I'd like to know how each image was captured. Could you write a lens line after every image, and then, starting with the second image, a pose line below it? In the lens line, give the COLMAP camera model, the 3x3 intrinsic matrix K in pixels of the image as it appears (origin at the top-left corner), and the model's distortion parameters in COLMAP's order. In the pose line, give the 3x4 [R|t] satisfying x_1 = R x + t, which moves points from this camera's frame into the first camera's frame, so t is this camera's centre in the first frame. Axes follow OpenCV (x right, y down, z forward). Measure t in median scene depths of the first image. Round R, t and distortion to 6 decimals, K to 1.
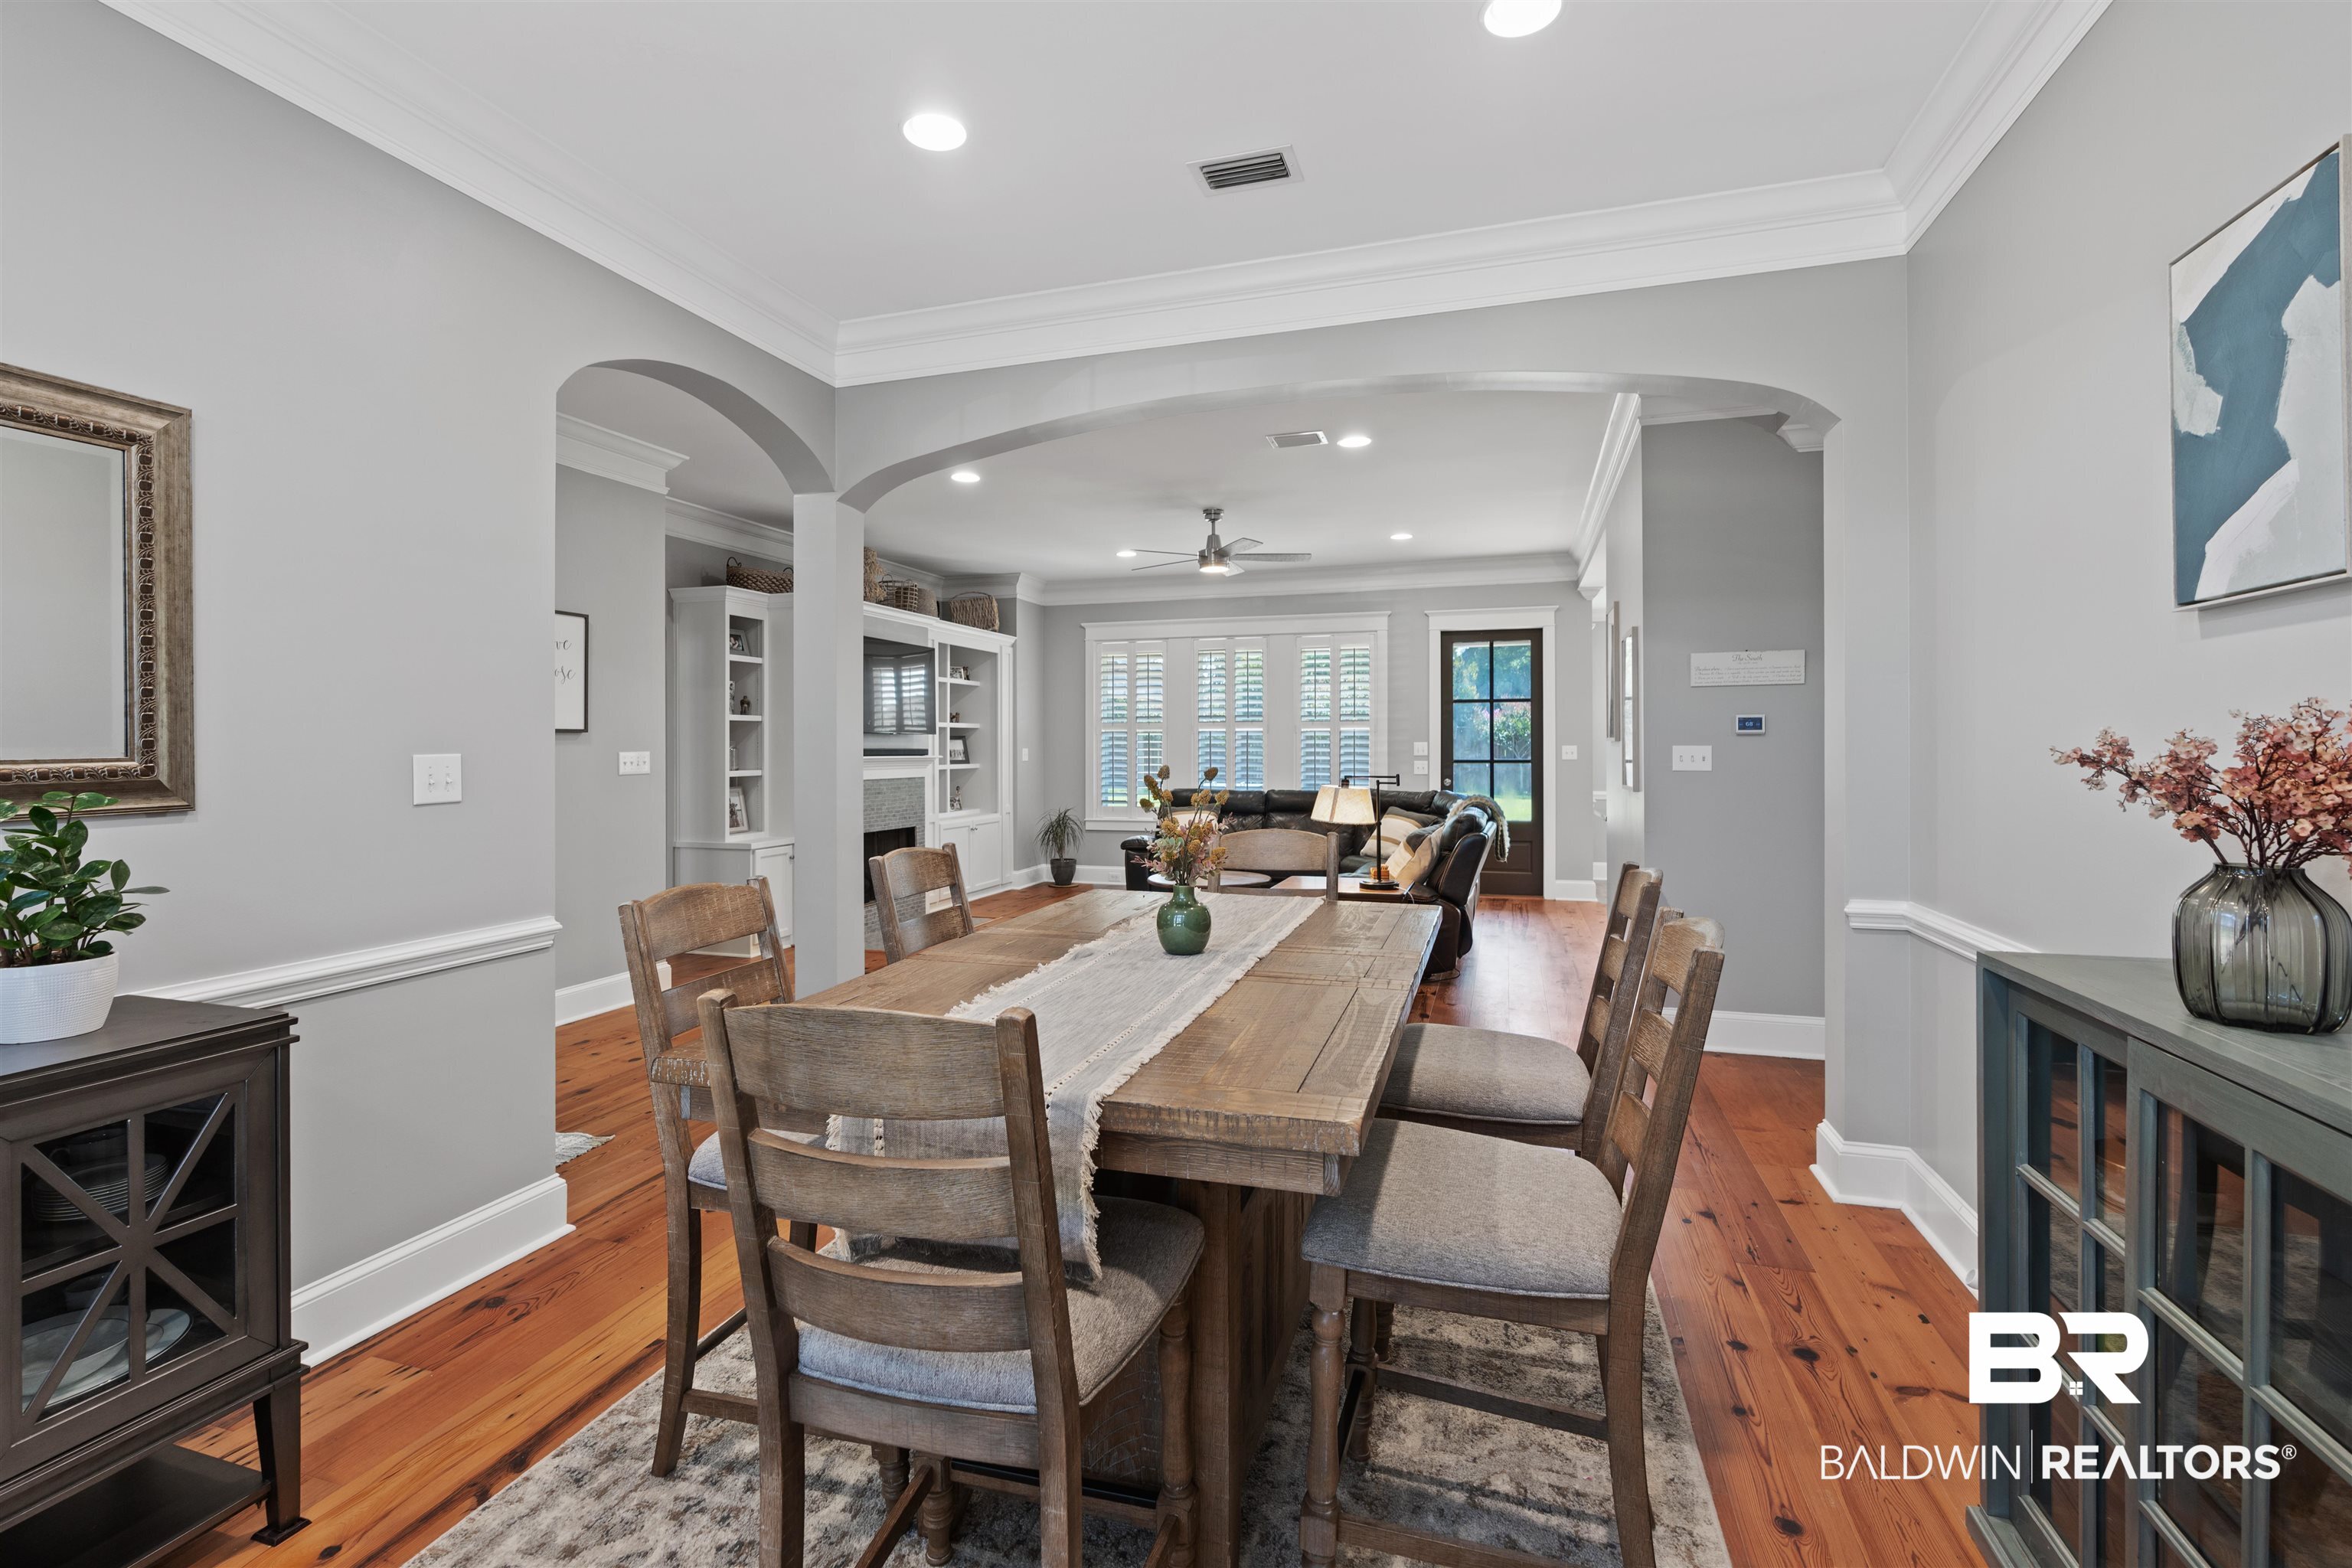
lens RADIAL K [[1074.8, 0, 1168.8], [0, 1074.8, 756.3], [0, 0, 1]] dist [-0.003189, -0.000121]
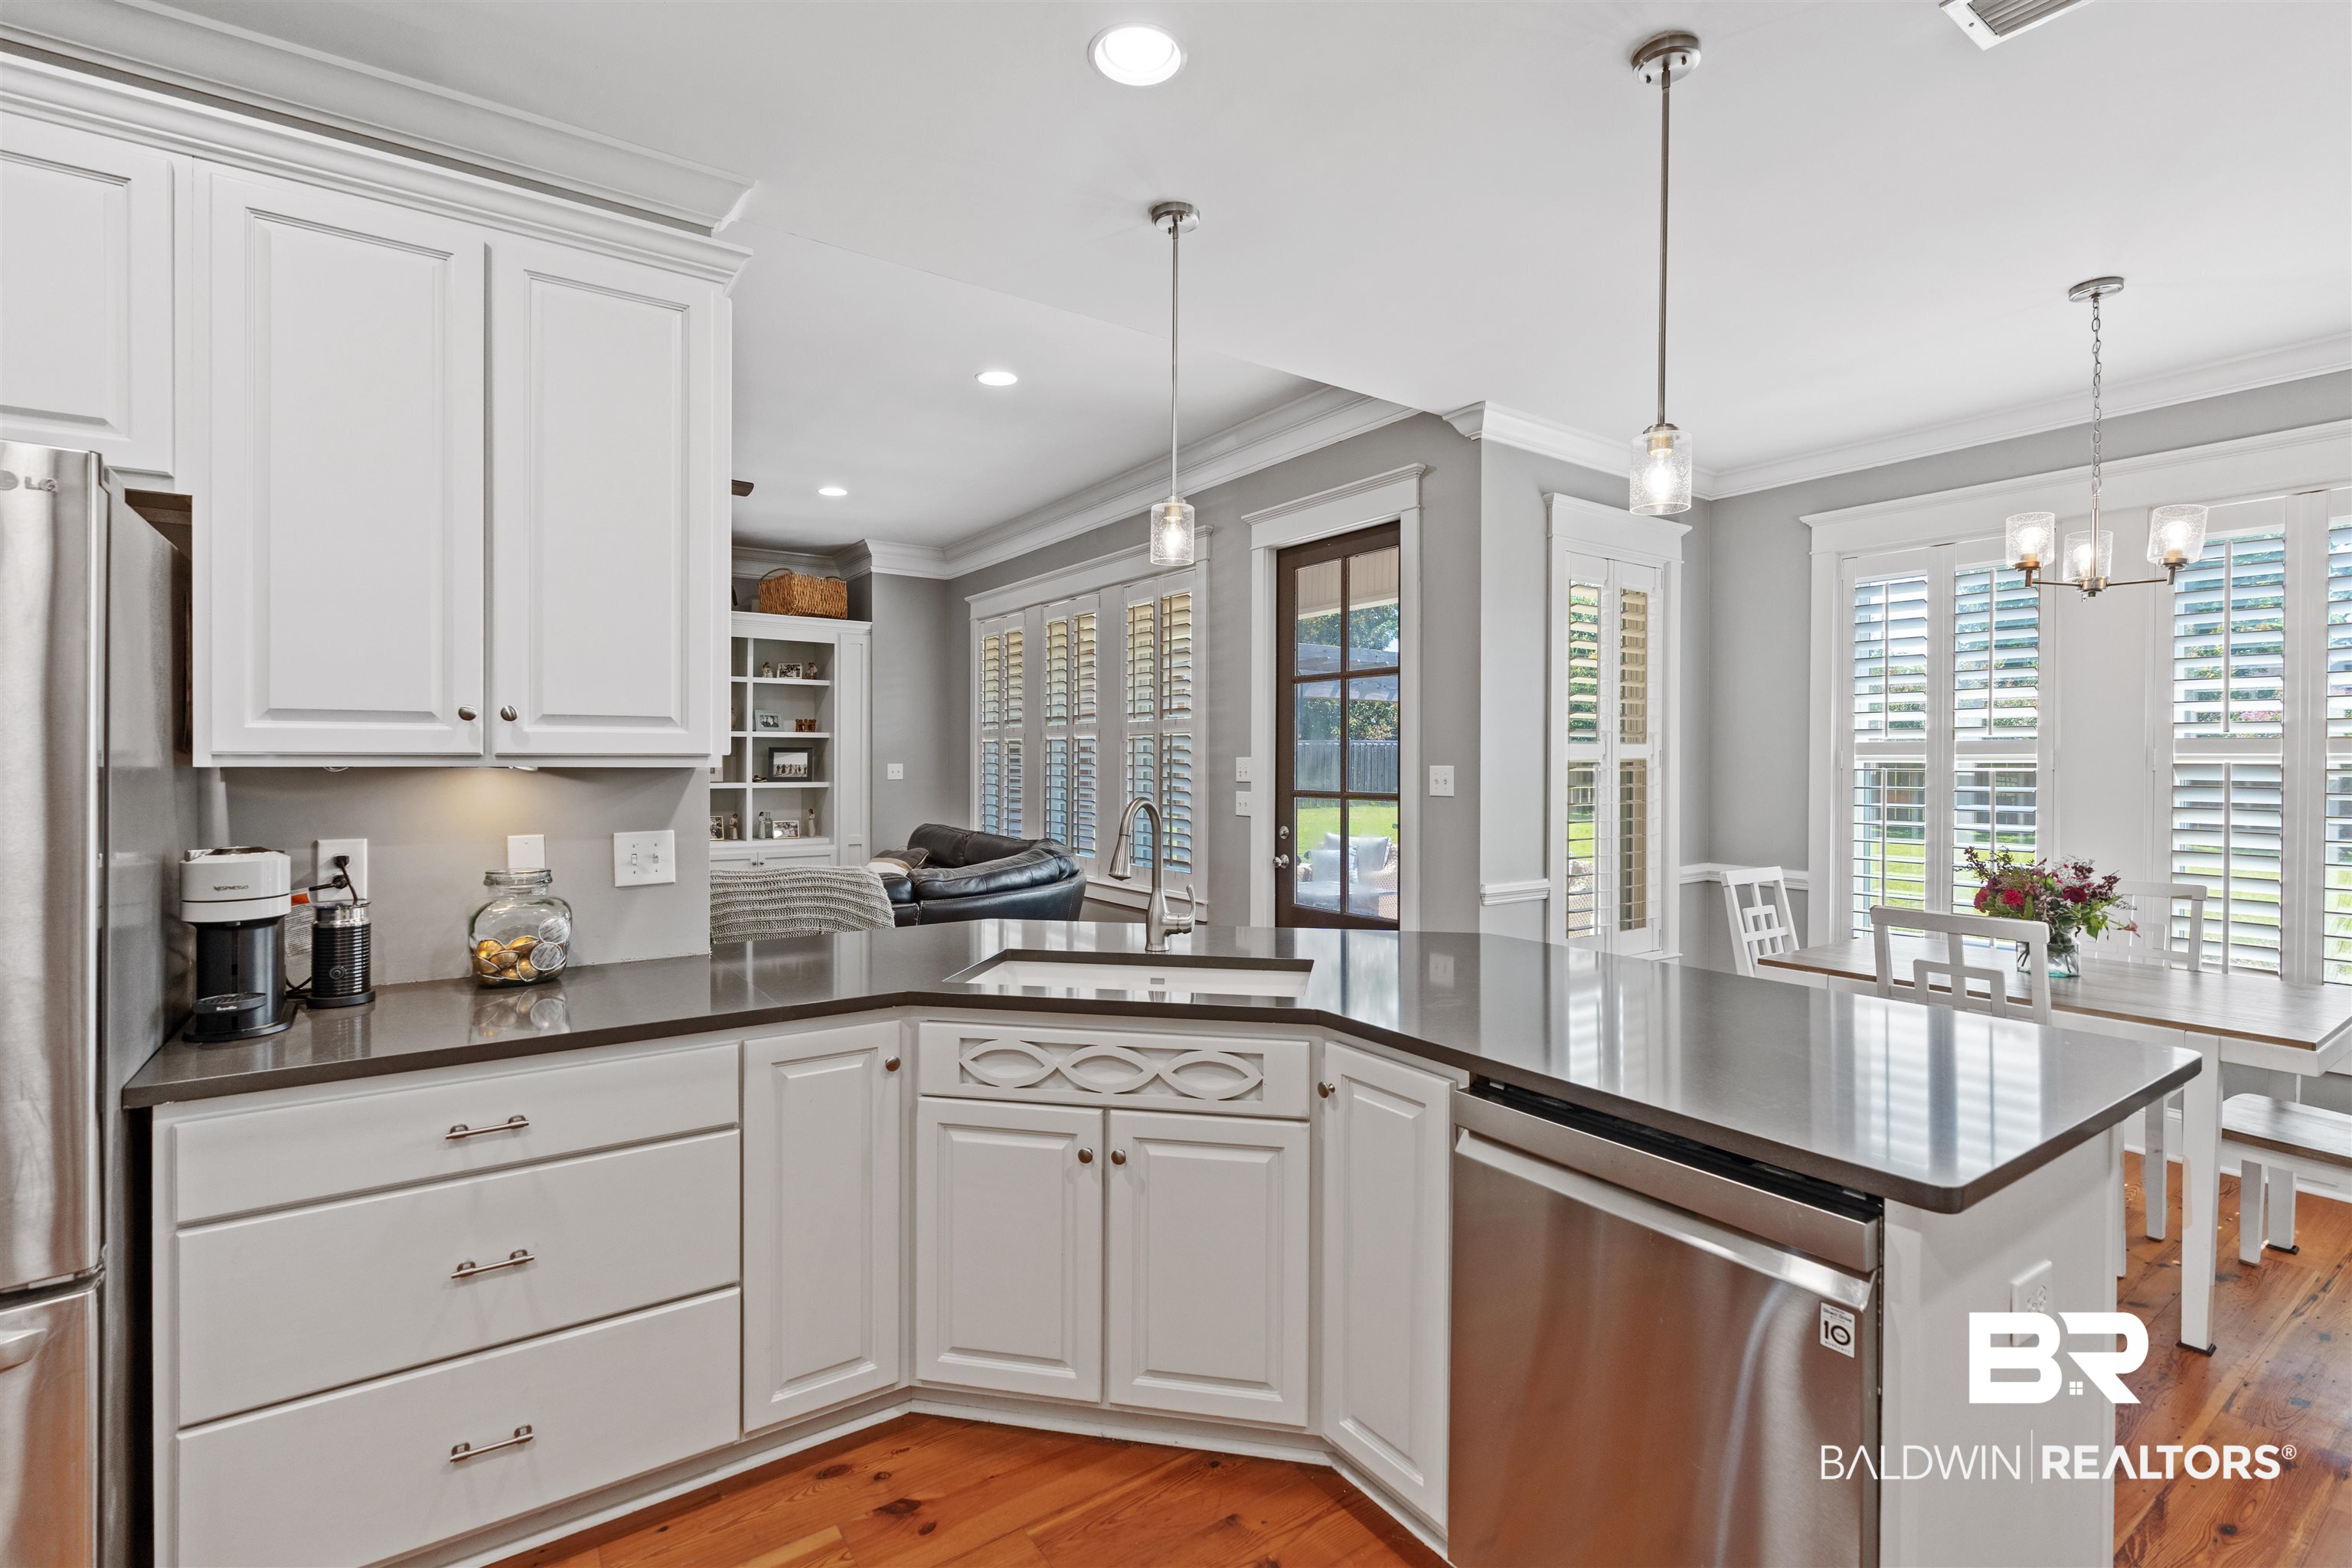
lens RADIAL K [[1059.1, 0, 1165.1], [0, 1059.1, 759.9], [0, 0, 1]] dist [-0.002280, 0.000334]
pose [[0.784941, 0.002532, -0.619566, 0.535480], [-0.006396, 0.999971, -0.004018, -0.009177], [0.619538, 0.007116, 0.784935, 0.553717]]
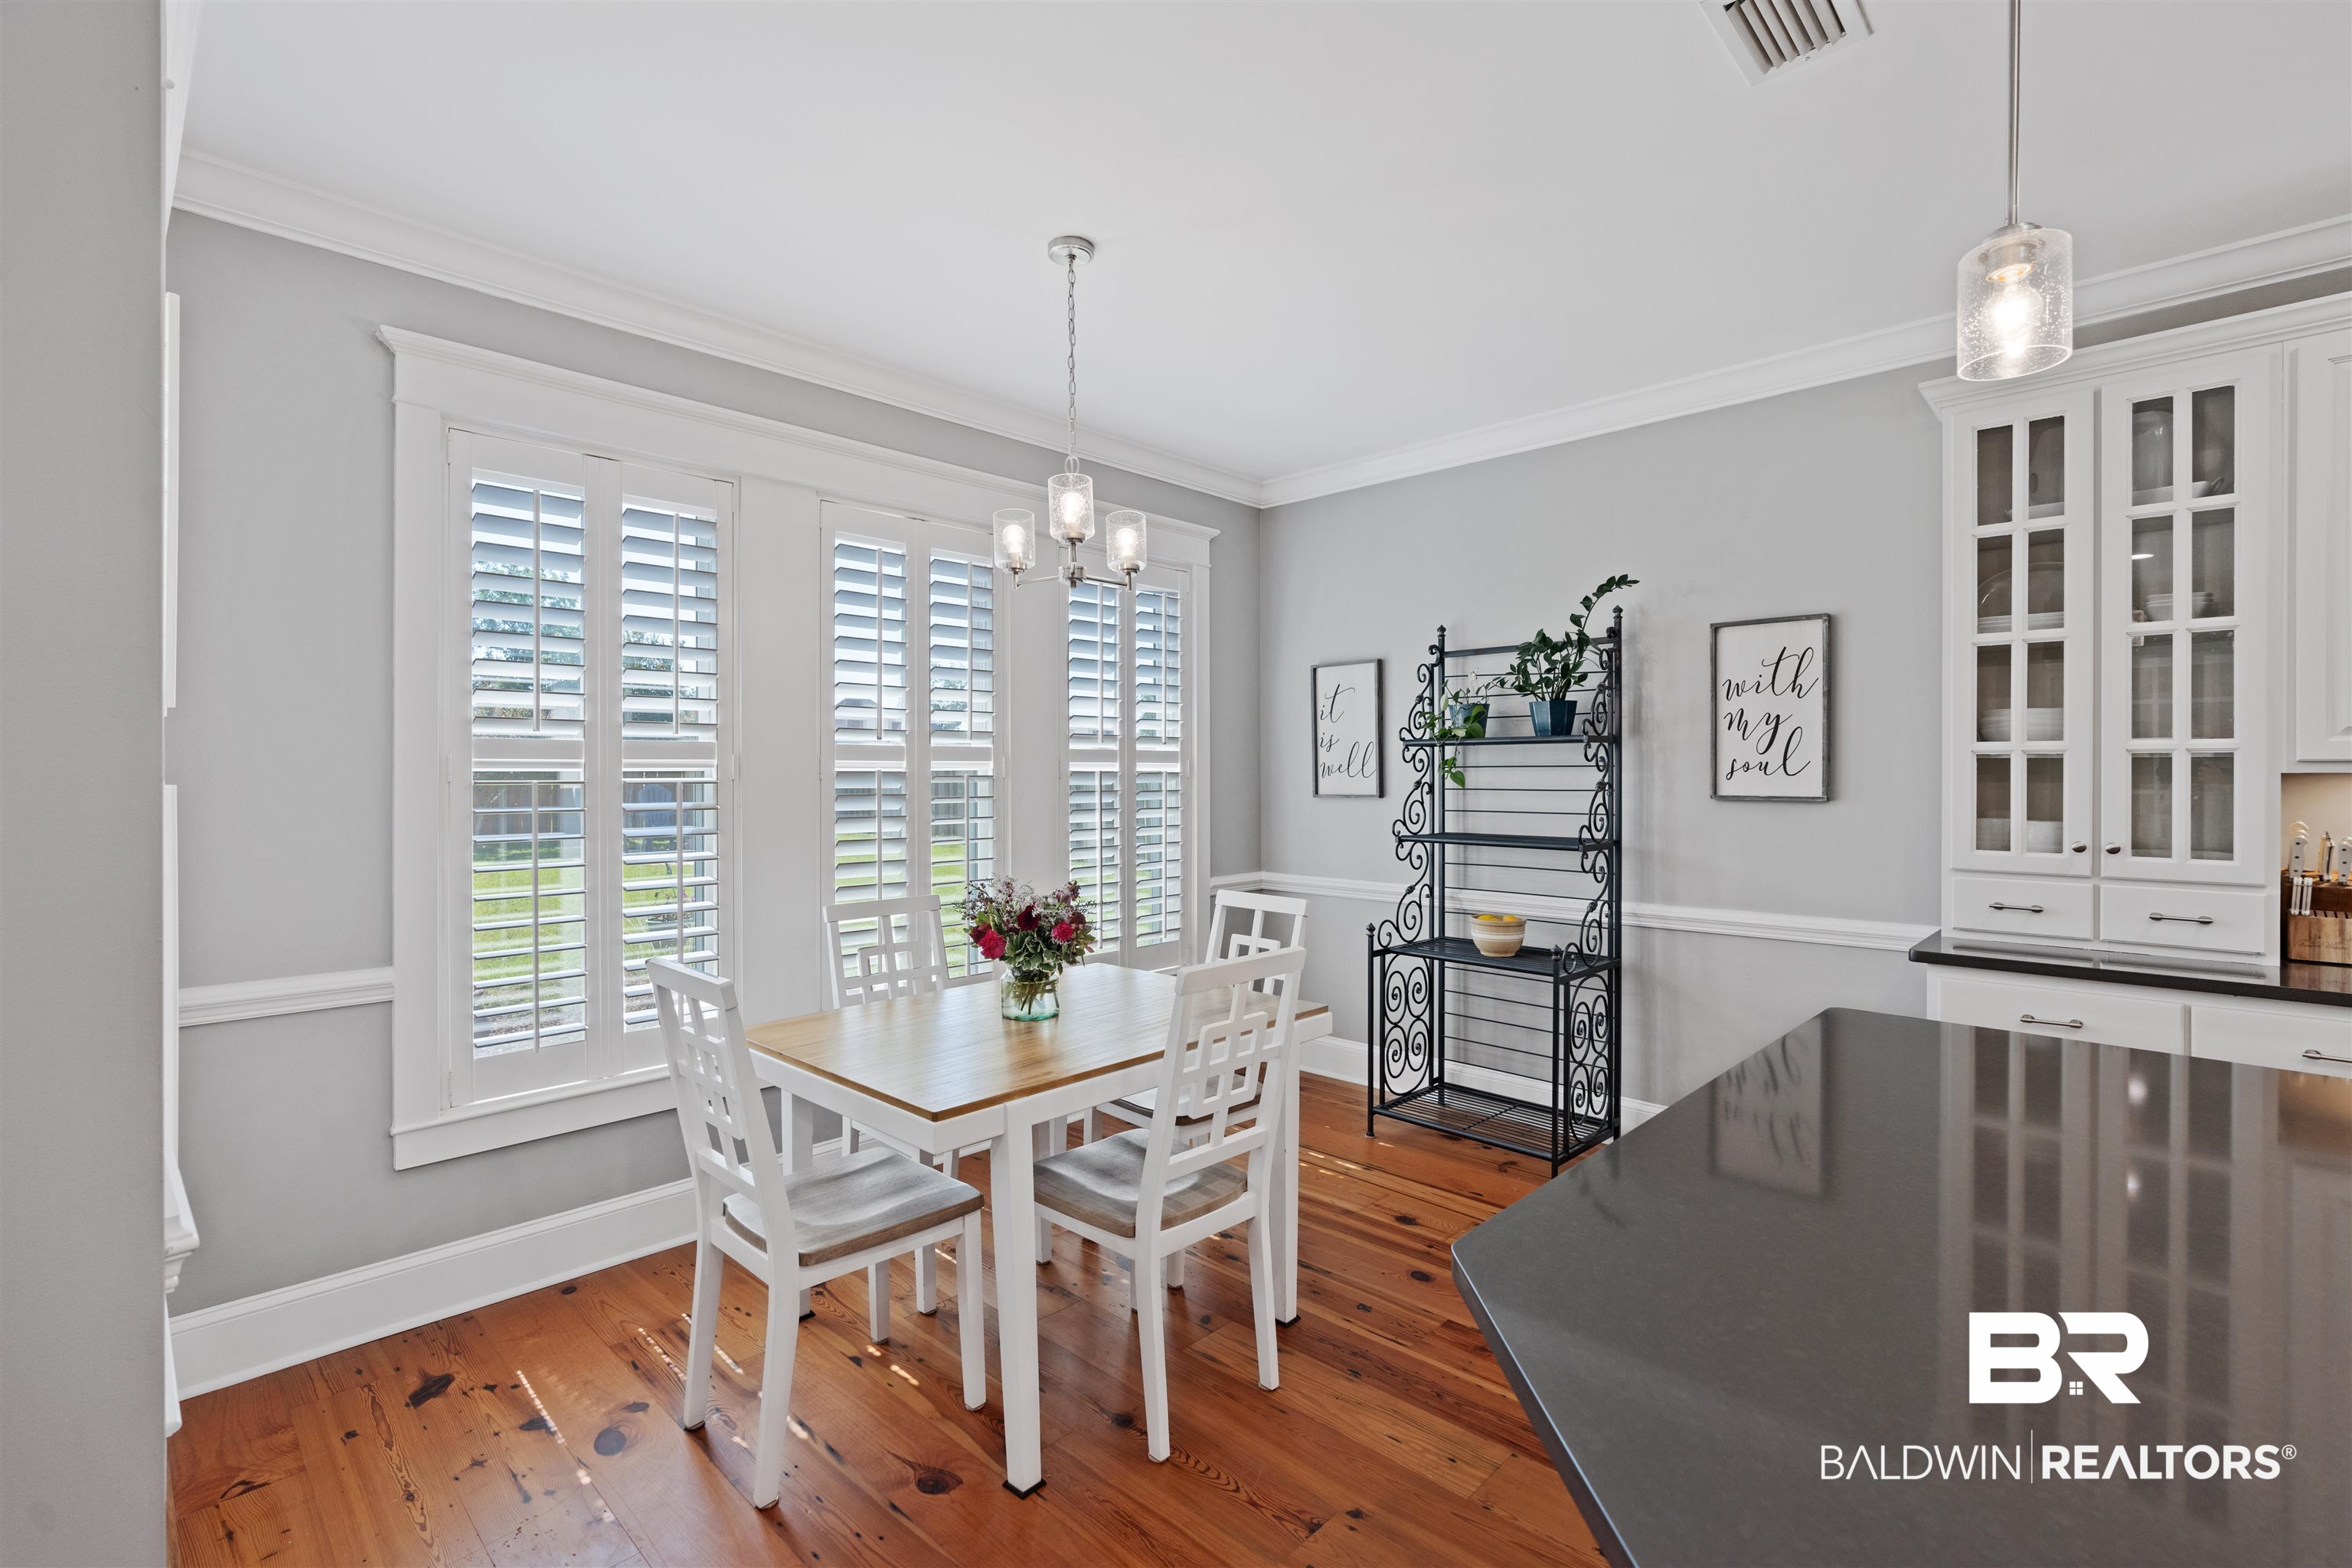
lens RADIAL K [[1050.9, 0, 1178.7], [0, 1050.9, 774.5], [0, 0, 1]] dist [0.000583, 0.000467]
pose [[0.446083, -0.003637, 0.894984, 0.321257], [0.006705, 0.999977, 0.000722, -0.010418], [-0.894967, 0.005679, 0.446097, 0.812048]]
